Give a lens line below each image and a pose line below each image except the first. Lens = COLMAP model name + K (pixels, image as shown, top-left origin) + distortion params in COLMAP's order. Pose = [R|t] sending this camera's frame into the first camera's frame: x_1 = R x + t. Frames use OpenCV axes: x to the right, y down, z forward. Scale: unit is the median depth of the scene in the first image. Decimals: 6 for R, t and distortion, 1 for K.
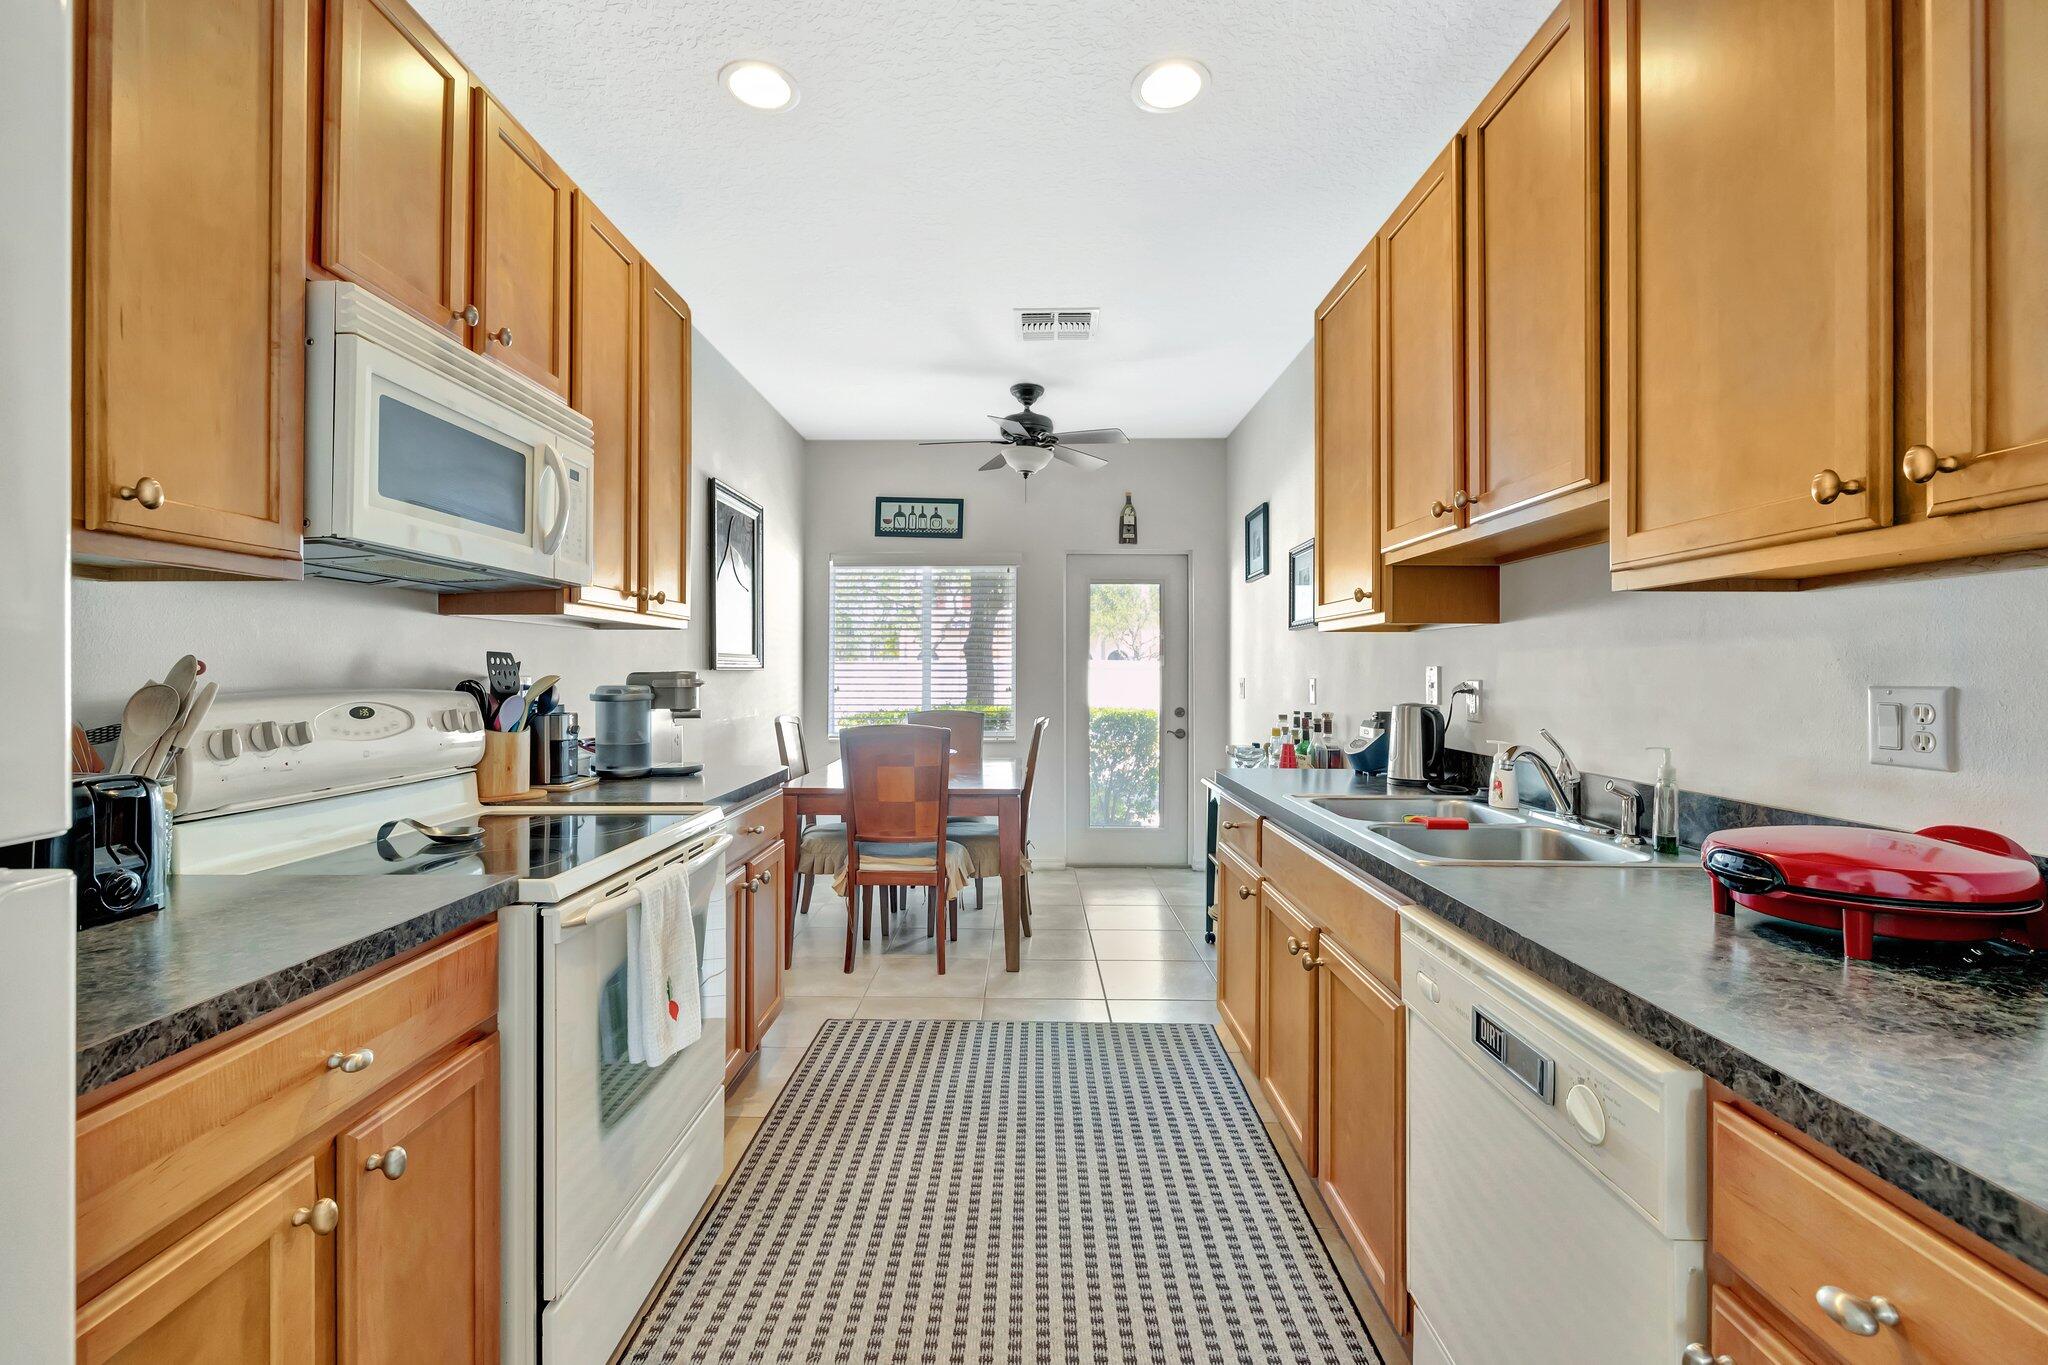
lens RADIAL K [[888.2, 0, 1021.8], [0, 888.2, 669.5], [0, 0, 1]] dist [-0.001127, 0.000004]
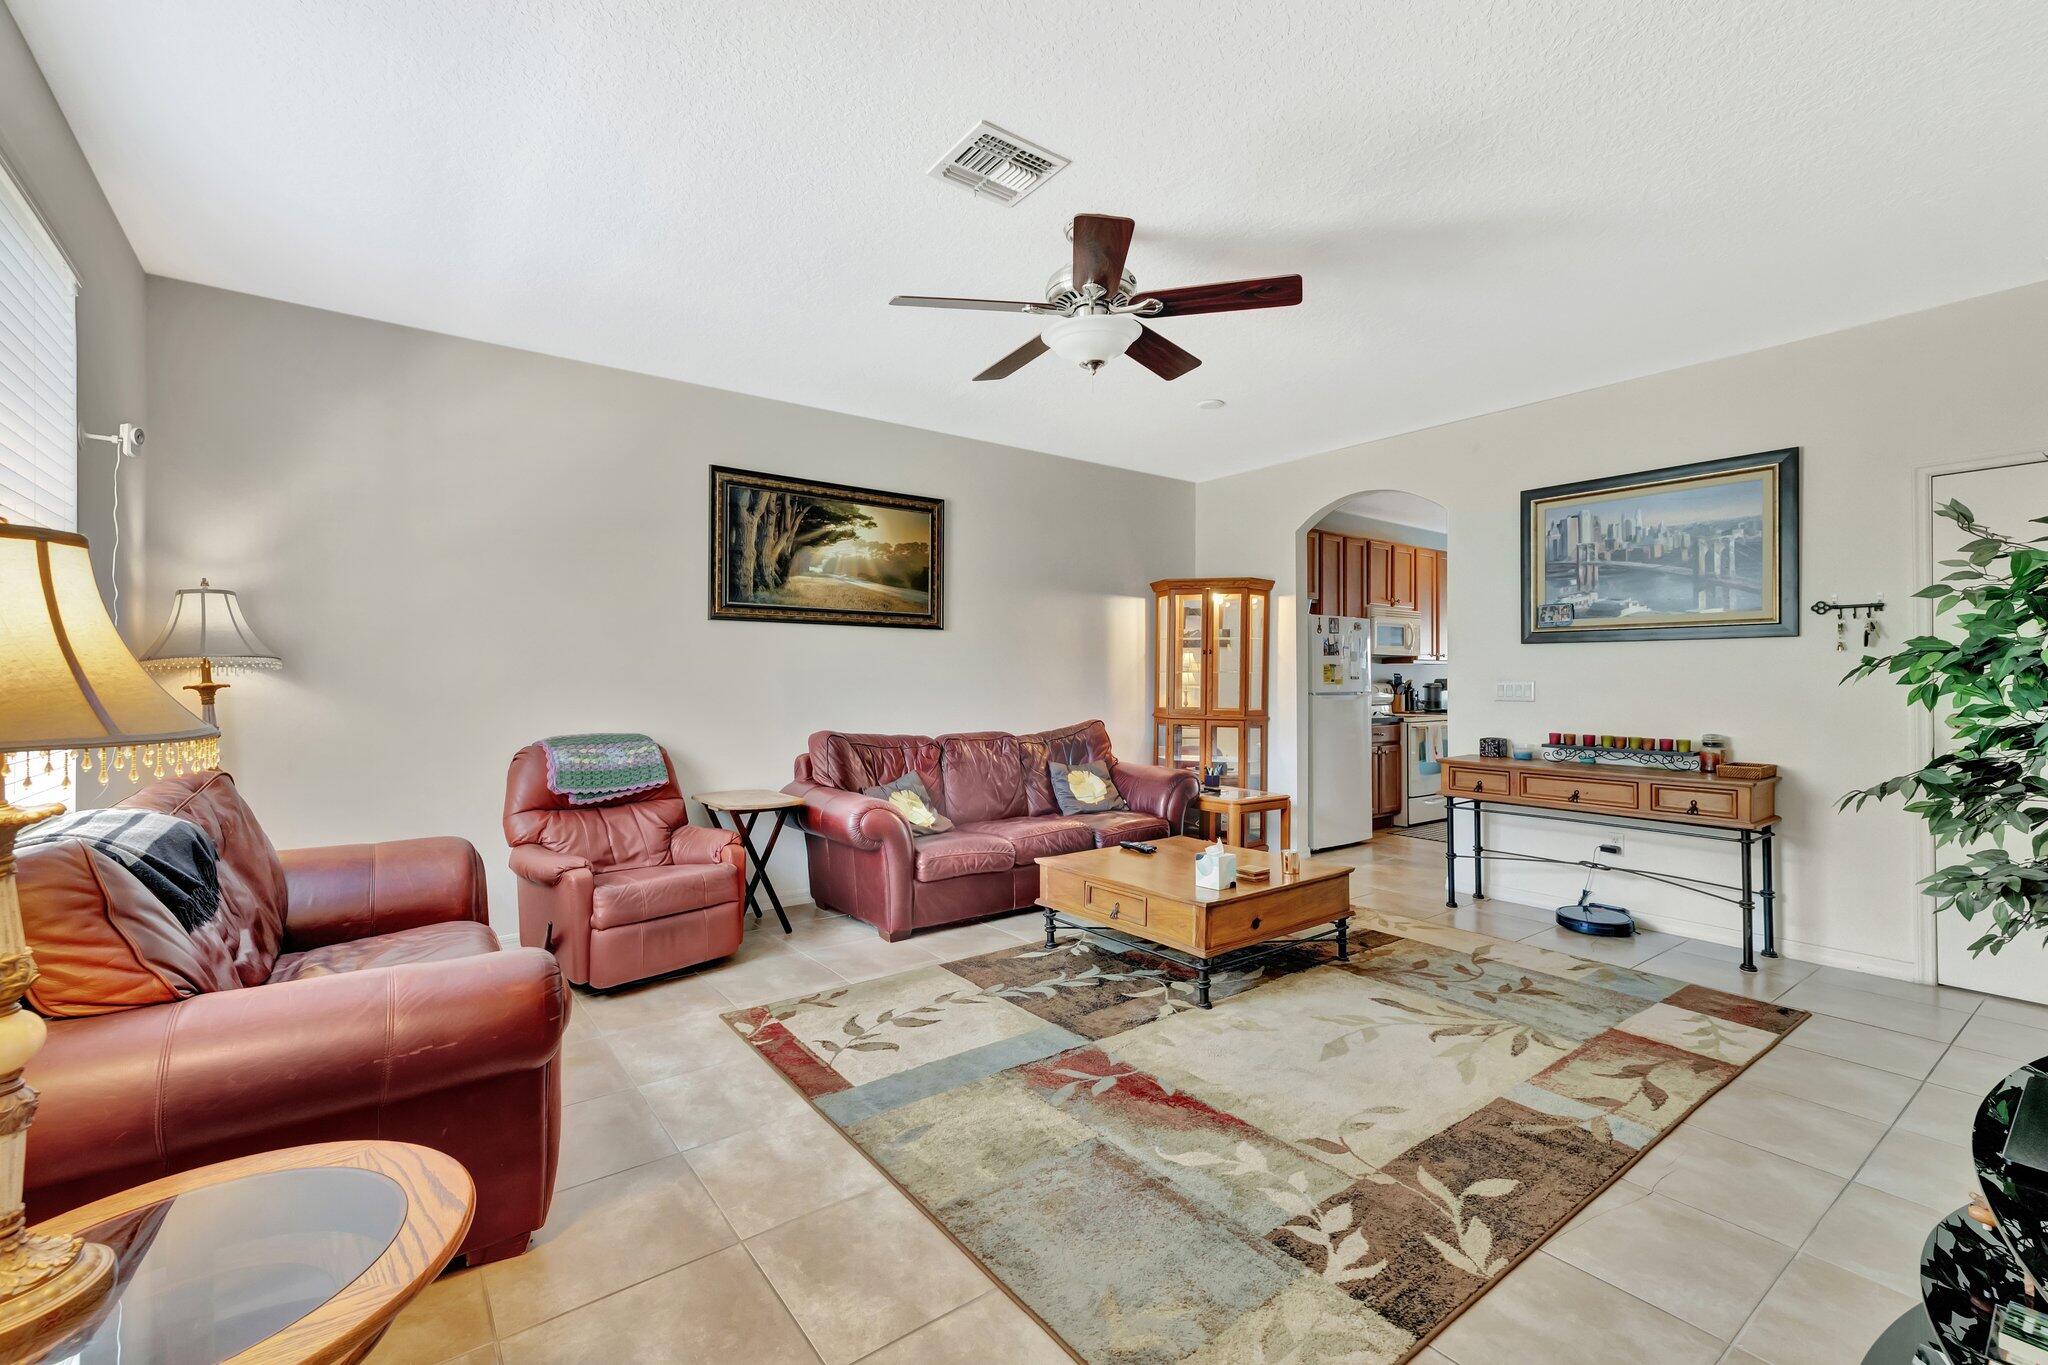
lens RADIAL K [[888.2, 0, 1022.8], [0, 888.2, 676.2], [0, 0, 1]] dist [-0.001127, 0.000004]
pose [[0.609841, -0.005281, -0.792506, 1.413032], [0.000015, 0.999978, -0.006652, 0.016242], [0.792524, 0.004045, 0.609827, -2.528386]]
